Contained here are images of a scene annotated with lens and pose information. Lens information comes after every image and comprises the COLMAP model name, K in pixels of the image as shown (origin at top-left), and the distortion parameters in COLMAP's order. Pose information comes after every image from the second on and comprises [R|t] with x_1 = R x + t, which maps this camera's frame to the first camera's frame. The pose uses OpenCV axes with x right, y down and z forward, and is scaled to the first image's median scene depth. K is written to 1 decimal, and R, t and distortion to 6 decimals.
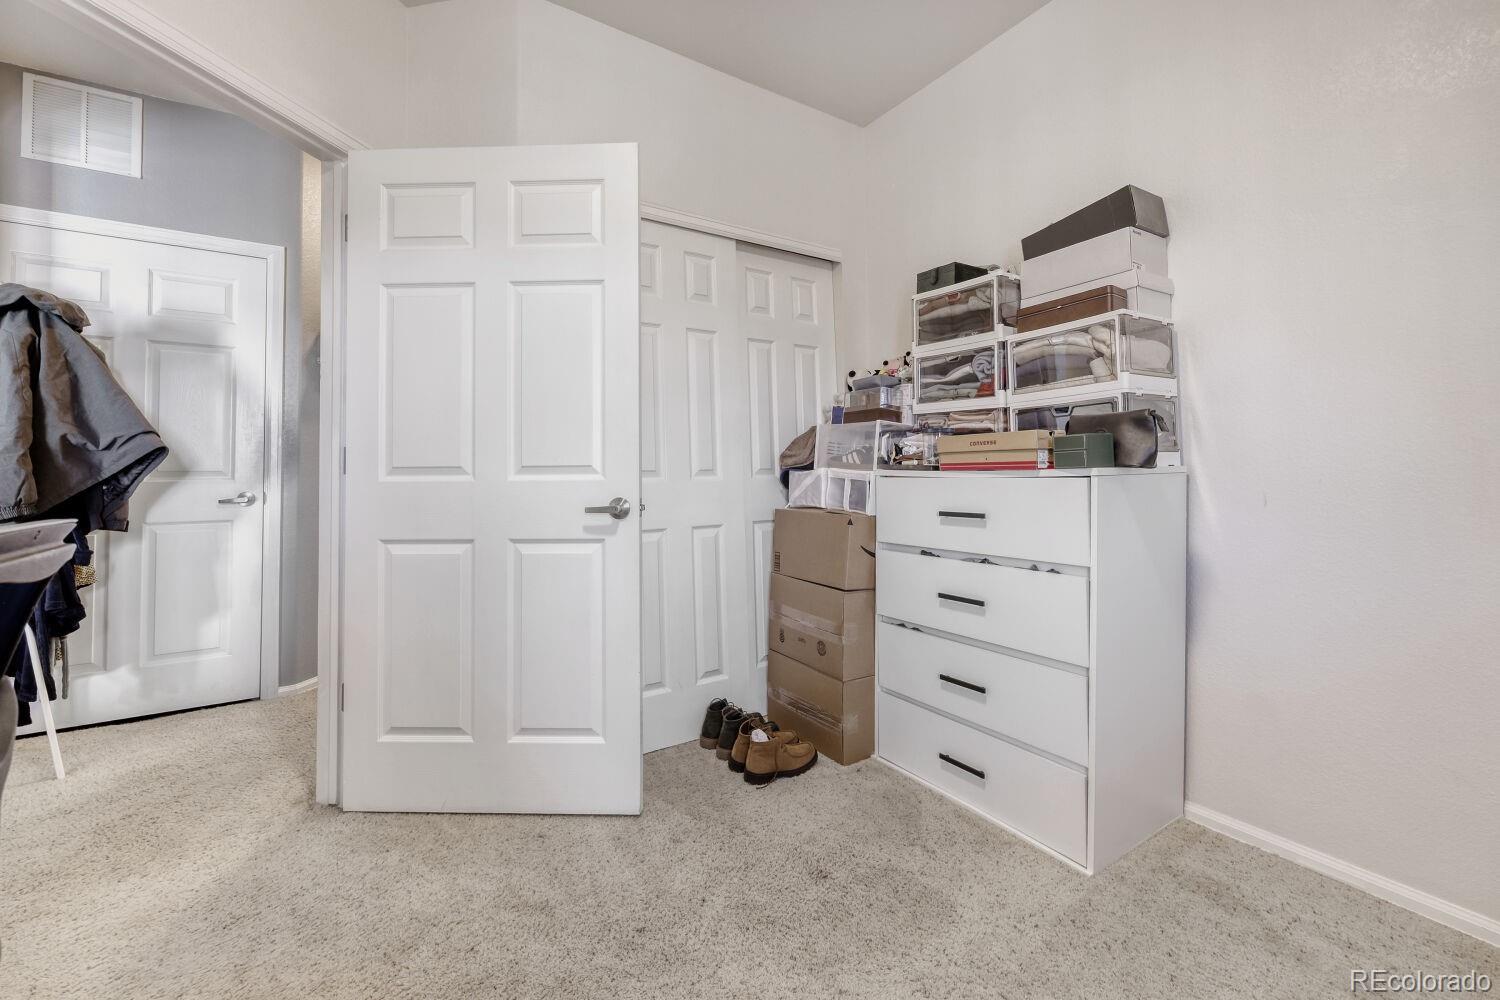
lens RADIAL K [[616.3, 0, 748.2], [0, 616.3, 455.3], [0, 0, 1]] dist [-0.000492, -0.000149]
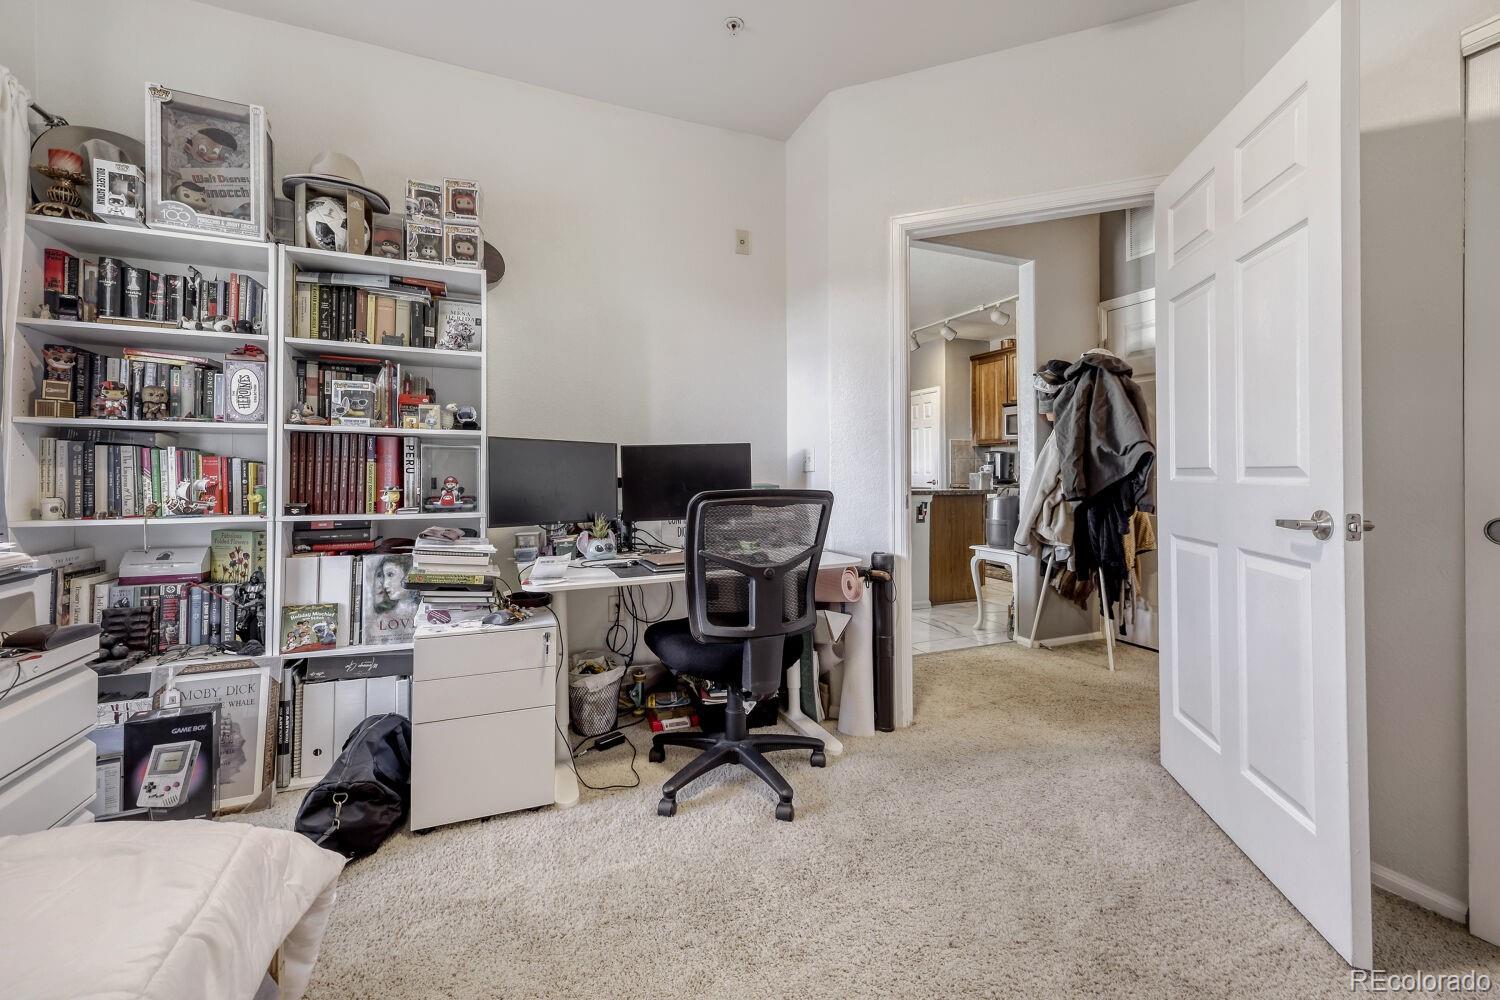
lens RADIAL K [[608.0, 0, 746.9], [0, 608.0, 463.3], [0, 0, 1]] dist [-0.000215, -0.000039]
pose [[-0.182468, -0.006086, -0.983193, 0.554105], [0.025985, 0.999602, -0.011010, 0.003103], [0.982868, -0.027557, -0.182237, 0.412819]]
